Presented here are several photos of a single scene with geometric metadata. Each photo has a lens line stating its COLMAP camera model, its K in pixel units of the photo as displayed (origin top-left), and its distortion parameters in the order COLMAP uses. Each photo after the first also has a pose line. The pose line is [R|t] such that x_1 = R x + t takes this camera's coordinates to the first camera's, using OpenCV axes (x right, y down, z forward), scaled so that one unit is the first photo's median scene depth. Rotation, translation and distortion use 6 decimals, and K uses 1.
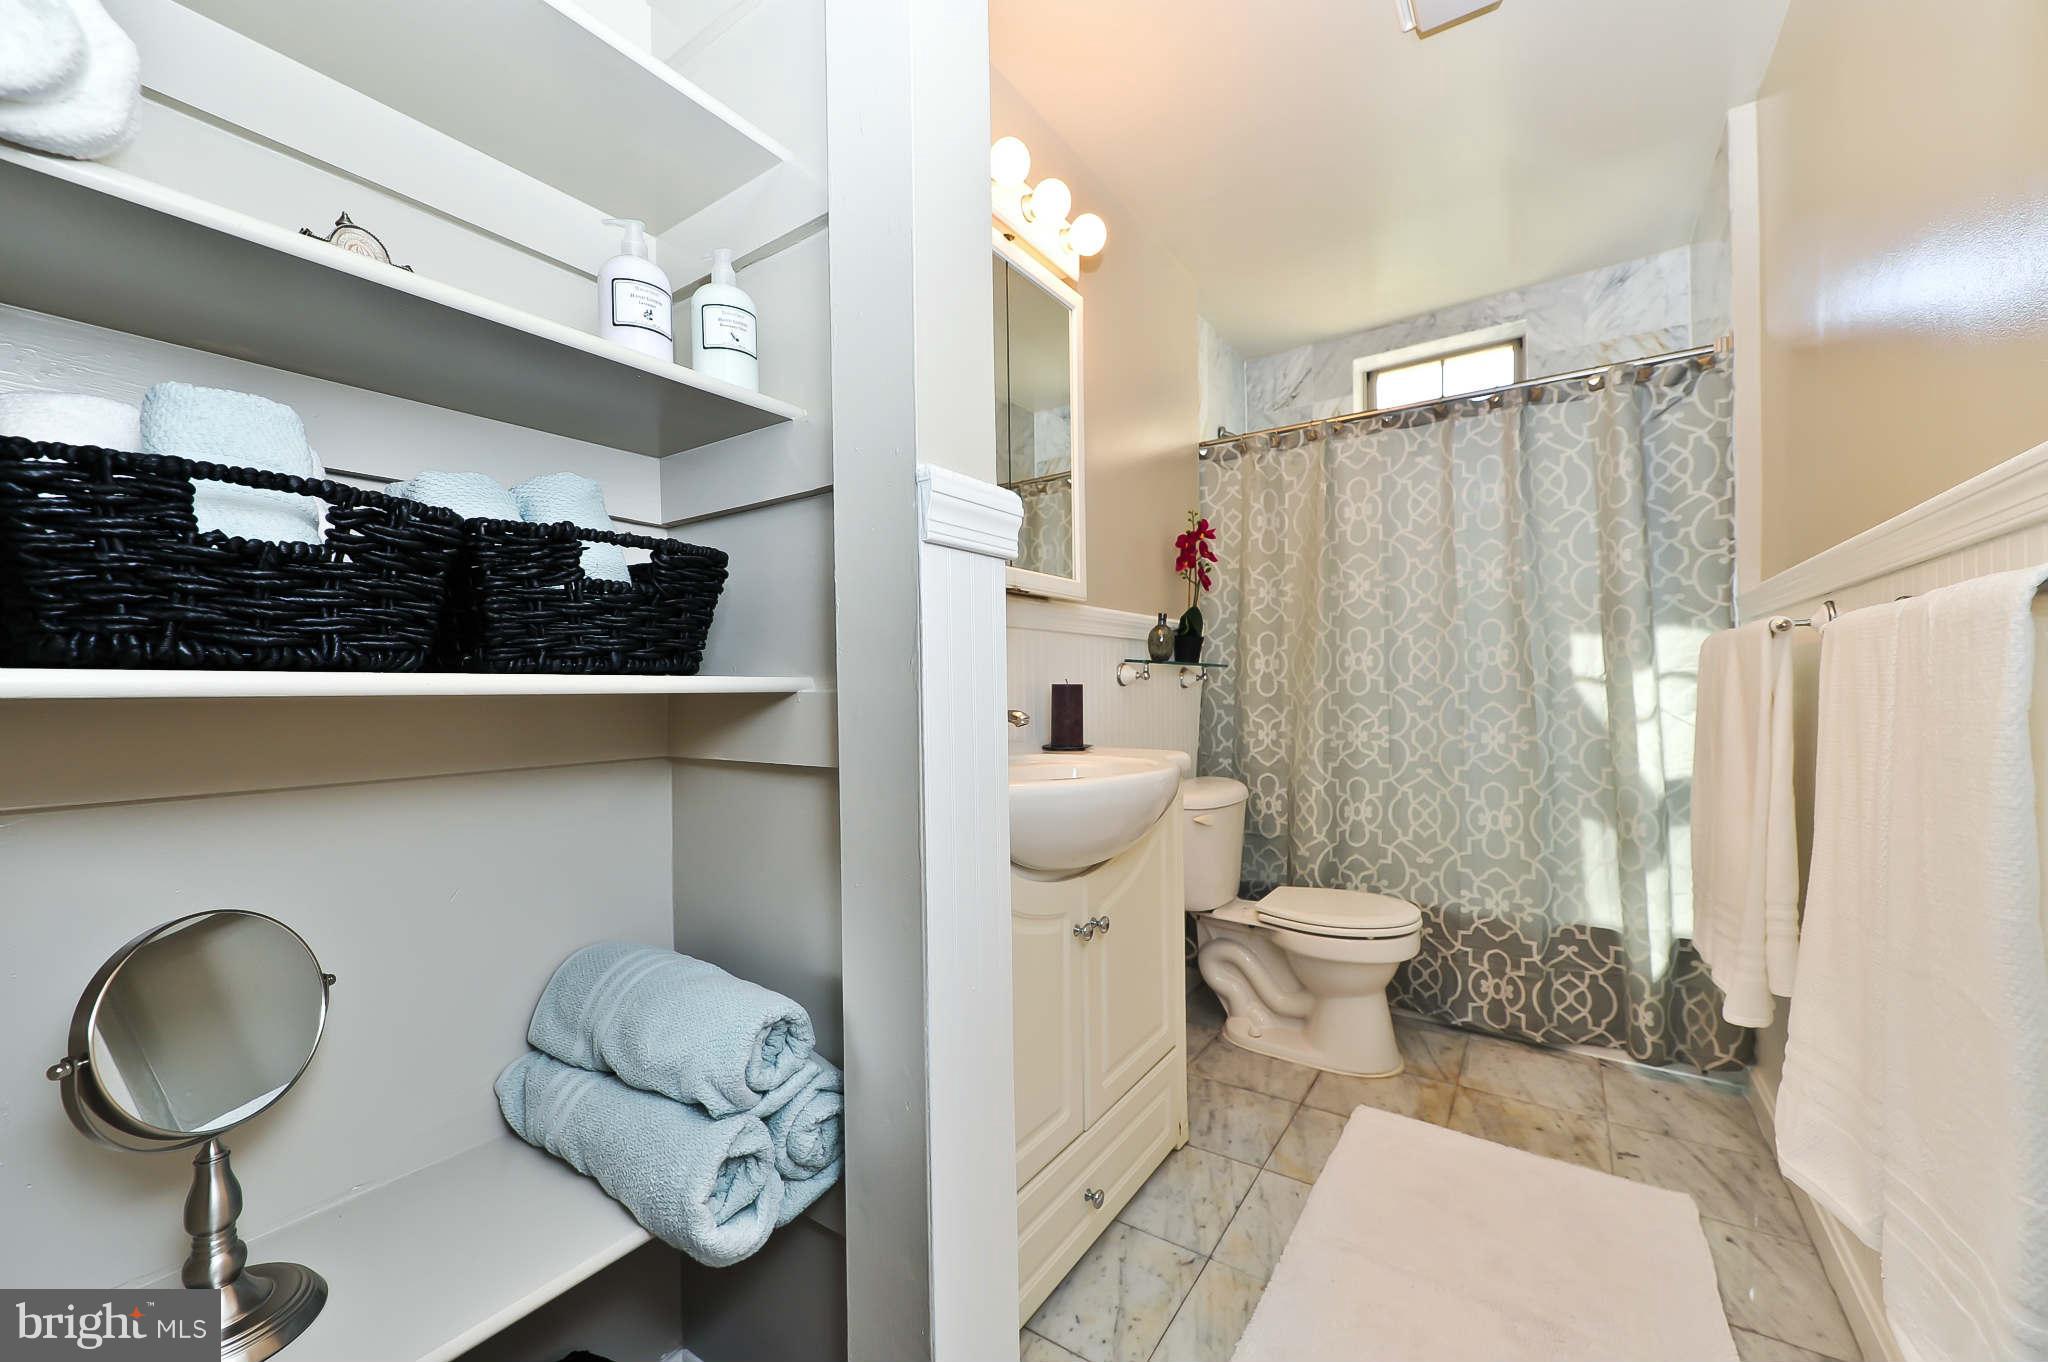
lens RADIAL K [[816.2, 0, 1008.2], [0, 816.2, 696.7], [0, 0, 1]] dist [0.003736, -0.000435]
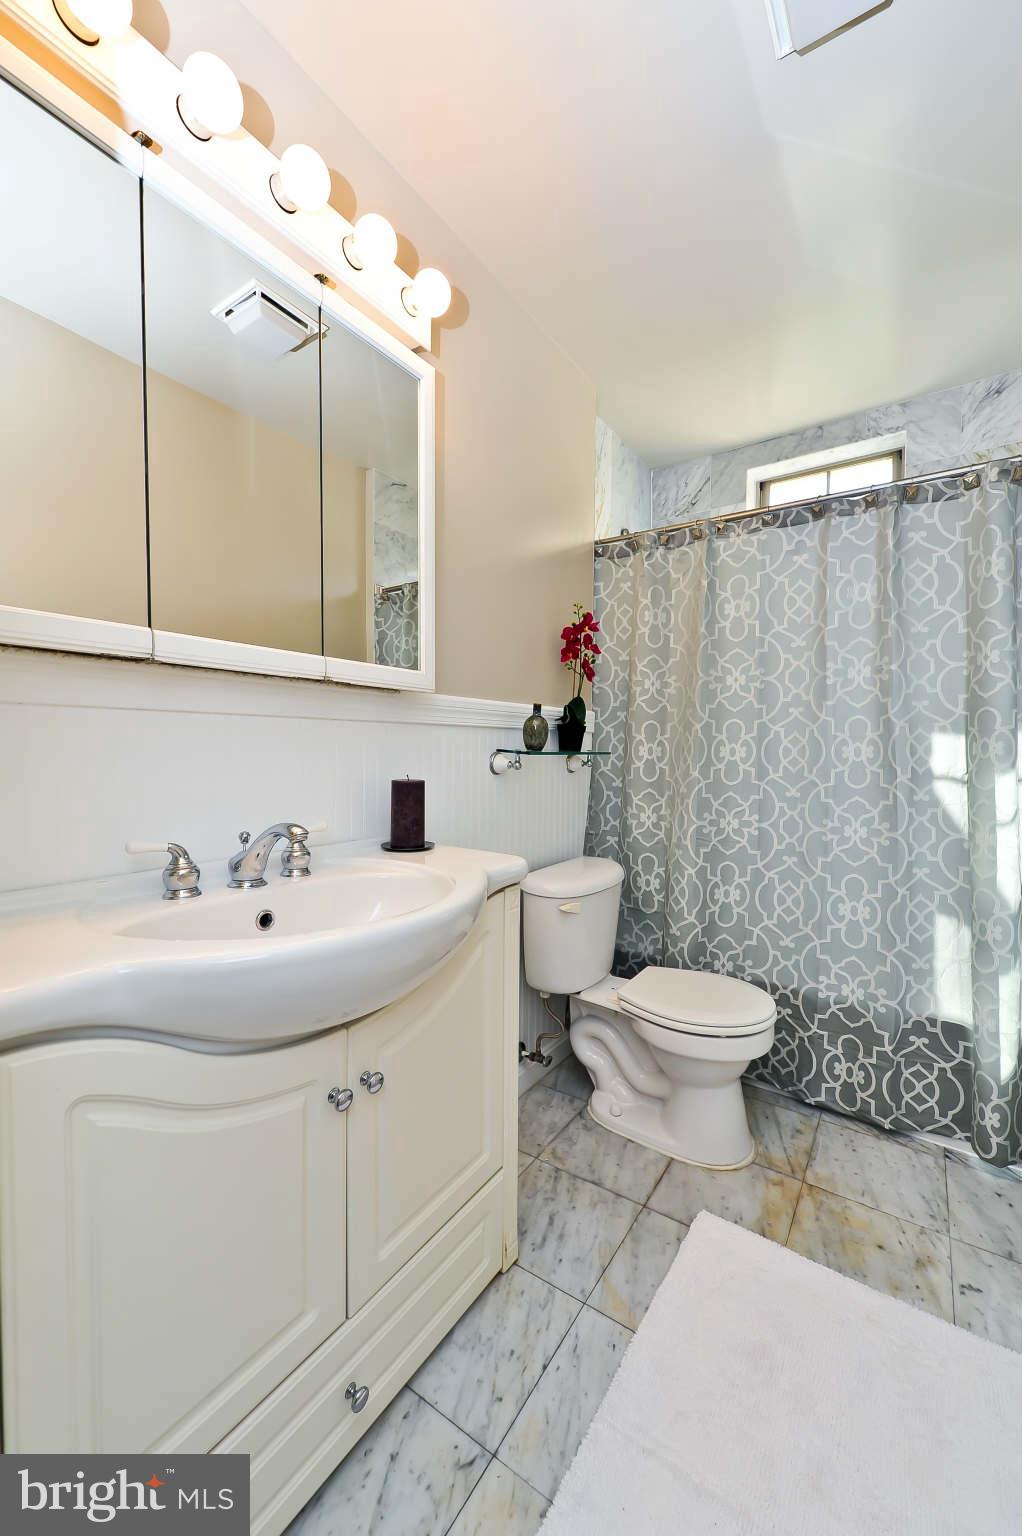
lens RADIAL K [[612.2, 0, 516.2], [0, 612.2, 772.6], [0, 0, 1]] dist [0.003736, -0.000435]
pose [[0.999772, 0.020025, 0.007410, 0.160203], [-0.020275, 0.999169, 0.035349, -0.043212], [-0.006696, -0.035491, 0.999348, 0.235943]]
